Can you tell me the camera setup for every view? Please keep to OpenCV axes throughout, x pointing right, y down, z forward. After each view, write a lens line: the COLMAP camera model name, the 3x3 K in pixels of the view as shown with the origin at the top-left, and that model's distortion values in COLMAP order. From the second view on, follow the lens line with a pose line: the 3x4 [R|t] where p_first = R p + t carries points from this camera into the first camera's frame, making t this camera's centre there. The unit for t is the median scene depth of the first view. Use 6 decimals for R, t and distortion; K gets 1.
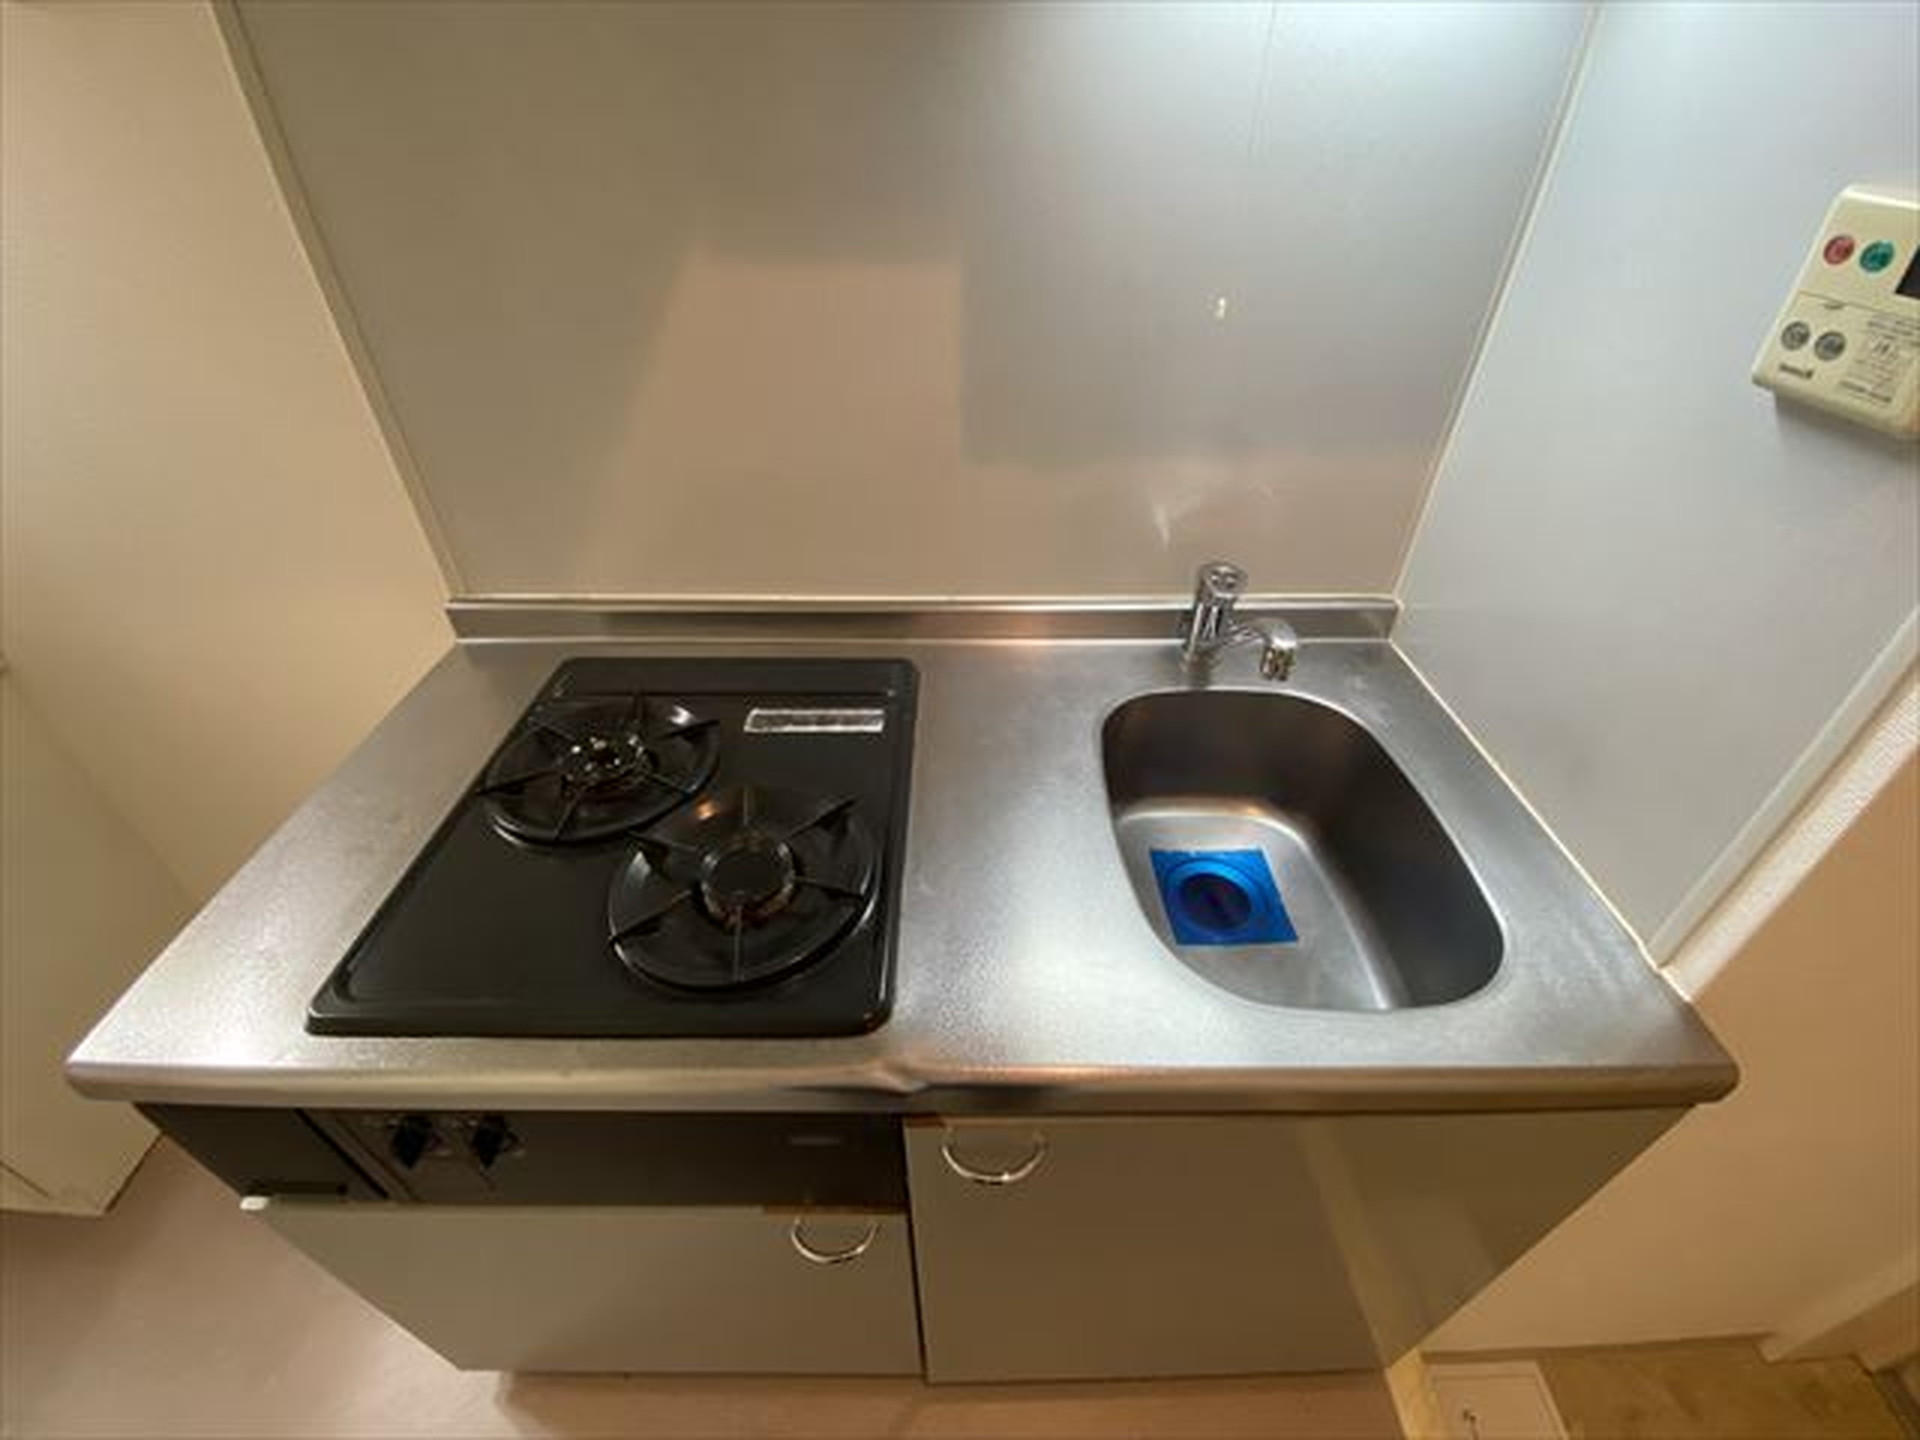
lens RADIAL K [[776.4, 0, 960.0], [0, 776.4, 720.0], [0, 0, 1]] dist [0.000352, -0.011765]
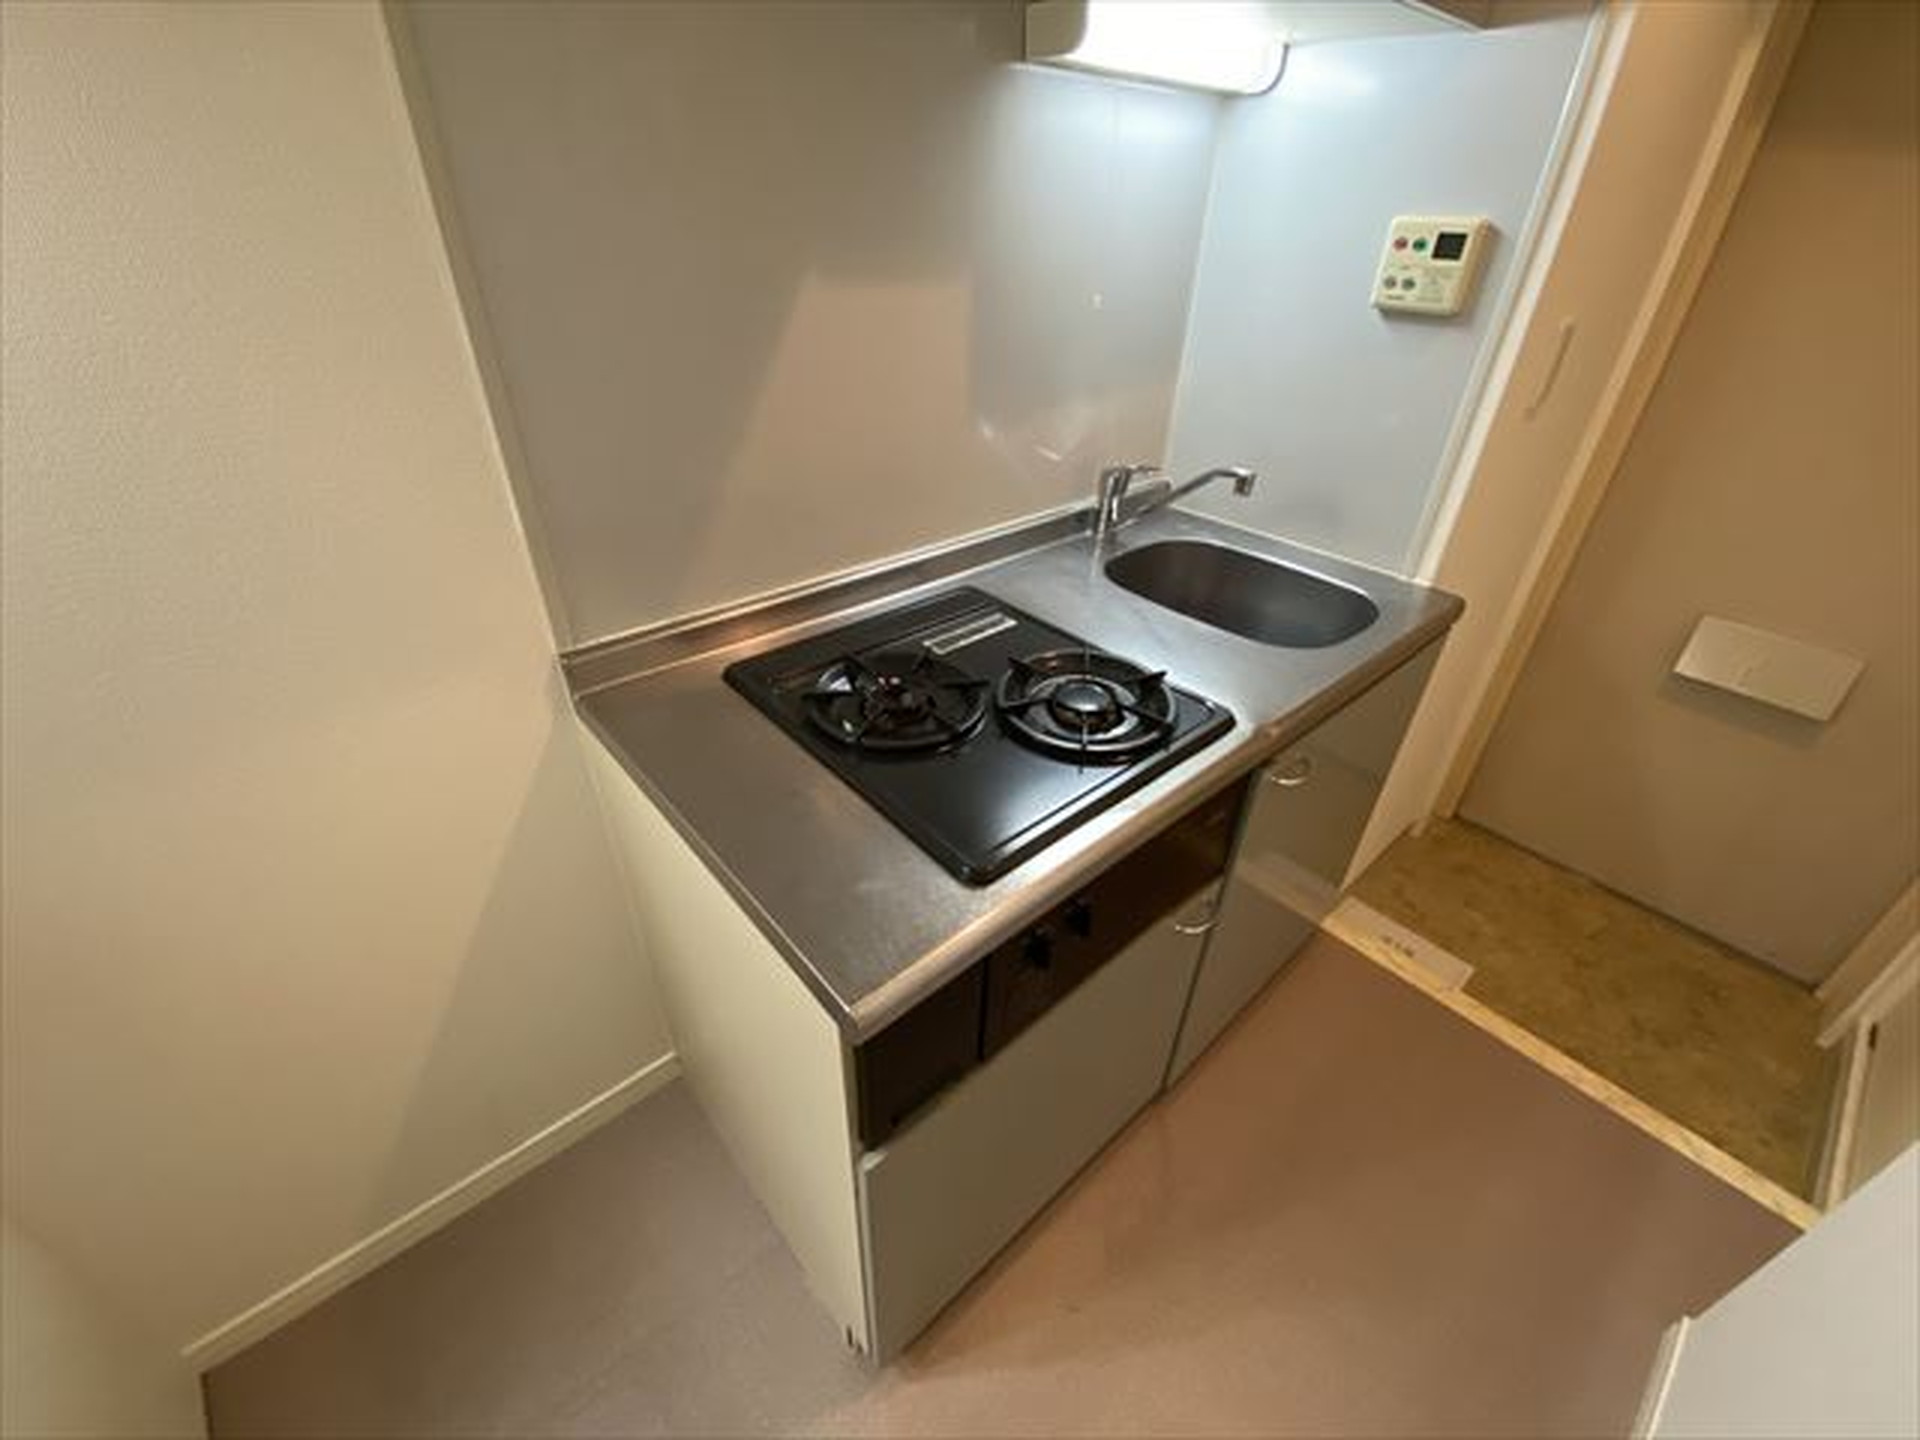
lens RADIAL K [[774.4, 0, 960.0], [0, 774.4, 720.0], [0, 0, 1]] dist [0.001065, -0.006286]
pose [[0.747317, -0.352004, 0.563569, -1.067599], [0.378926, 0.922487, 0.073711, 0.035465], [-0.545832, 0.158466, 0.822773, -0.013153]]
